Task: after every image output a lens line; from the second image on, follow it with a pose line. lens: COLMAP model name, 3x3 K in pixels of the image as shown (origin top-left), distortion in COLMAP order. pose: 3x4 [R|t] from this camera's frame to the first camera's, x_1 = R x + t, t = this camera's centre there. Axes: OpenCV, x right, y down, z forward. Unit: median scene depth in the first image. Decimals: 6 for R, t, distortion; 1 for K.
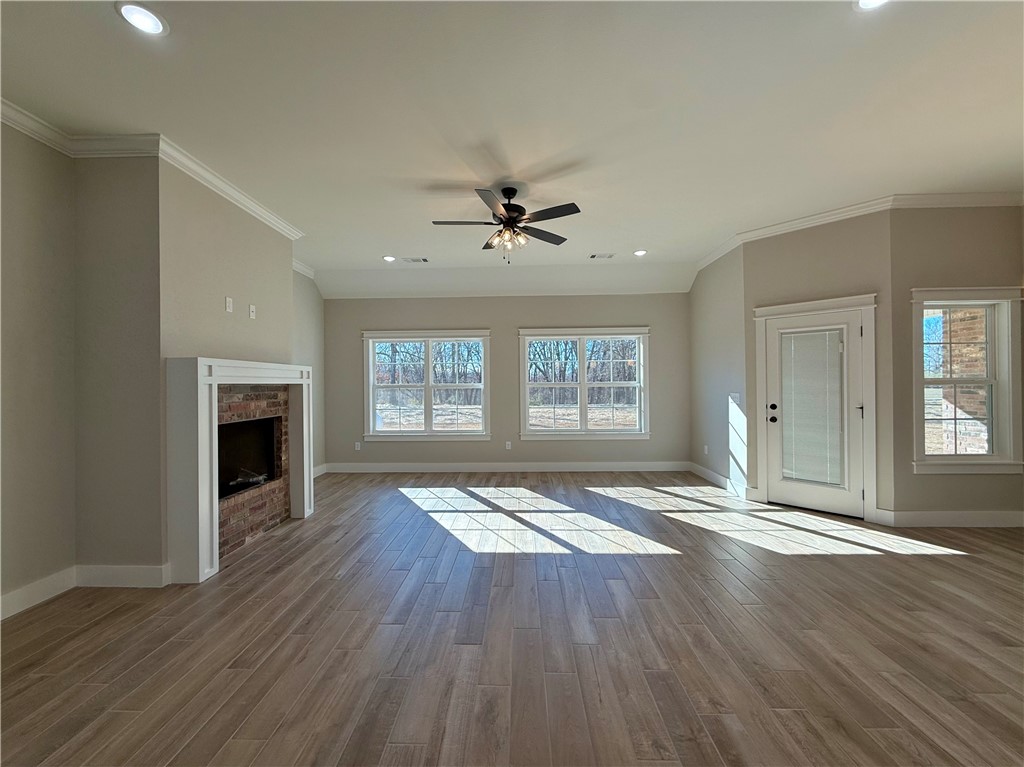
lens RADIAL K [[405.8, 0, 512.0], [0, 405.8, 383.5], [0, 0, 1]] dist [-0.000192, 0.000080]
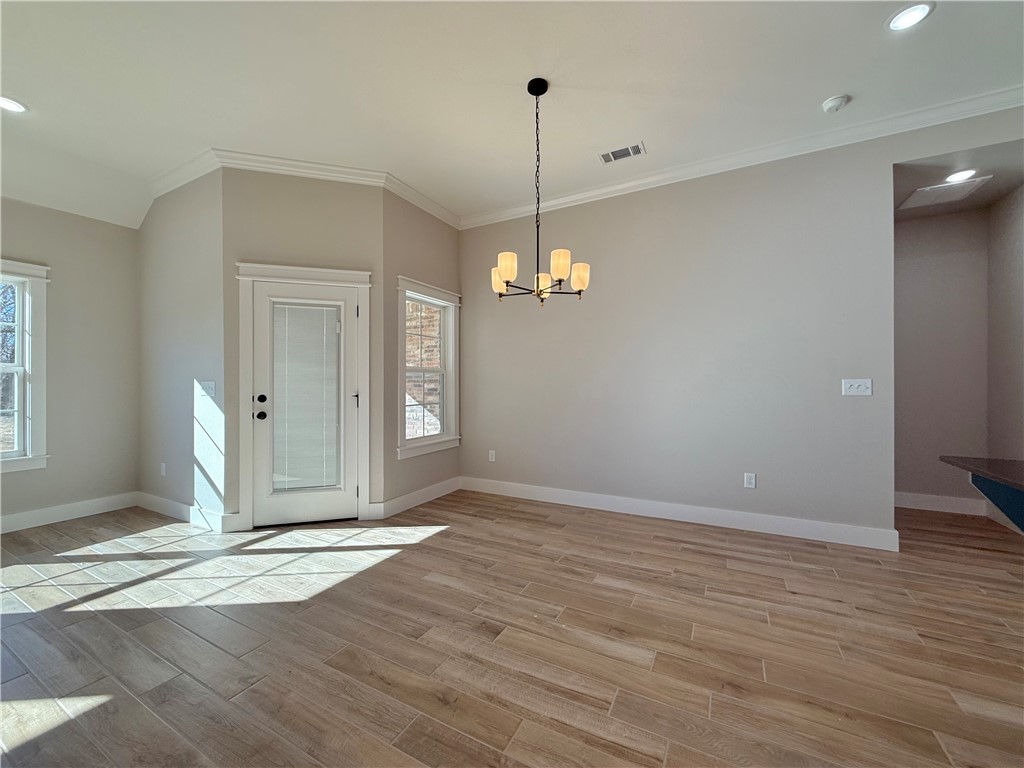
lens RADIAL K [[404.4, 0, 502.2], [0, 404.4, 383.0], [0, 0, 1]] dist [0.001111, 0.000654]
pose [[0.460148, 0.013523, 0.887739, 0.205244], [-0.004469, 0.999907, -0.012915, 0.041020], [-0.887831, 0.001976, 0.460165, 0.291293]]
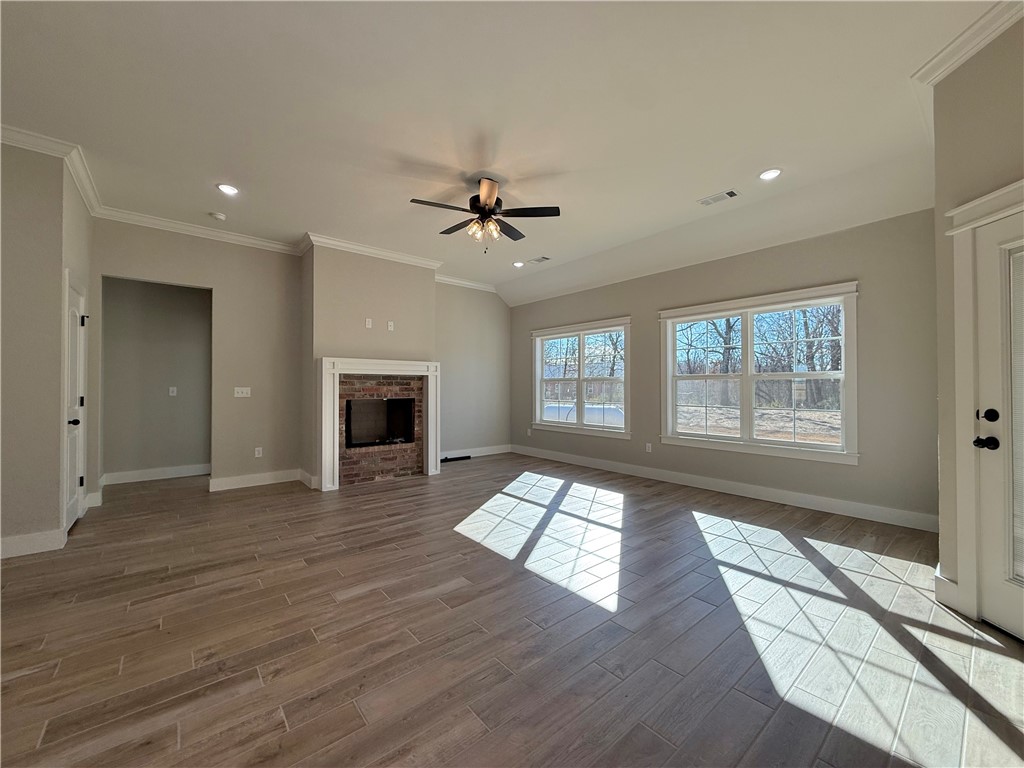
lens RADIAL K [[405.8, 0, 512.0], [0, 405.8, 384.0], [0, 0, 1]] dist [-0.000192, 0.000080]
pose [[0.665208, 0.004970, -0.746642, 0.706273], [-0.004952, 0.999985, 0.002245, 0.026848], [0.746642, 0.002204, 0.665223, 0.327691]]
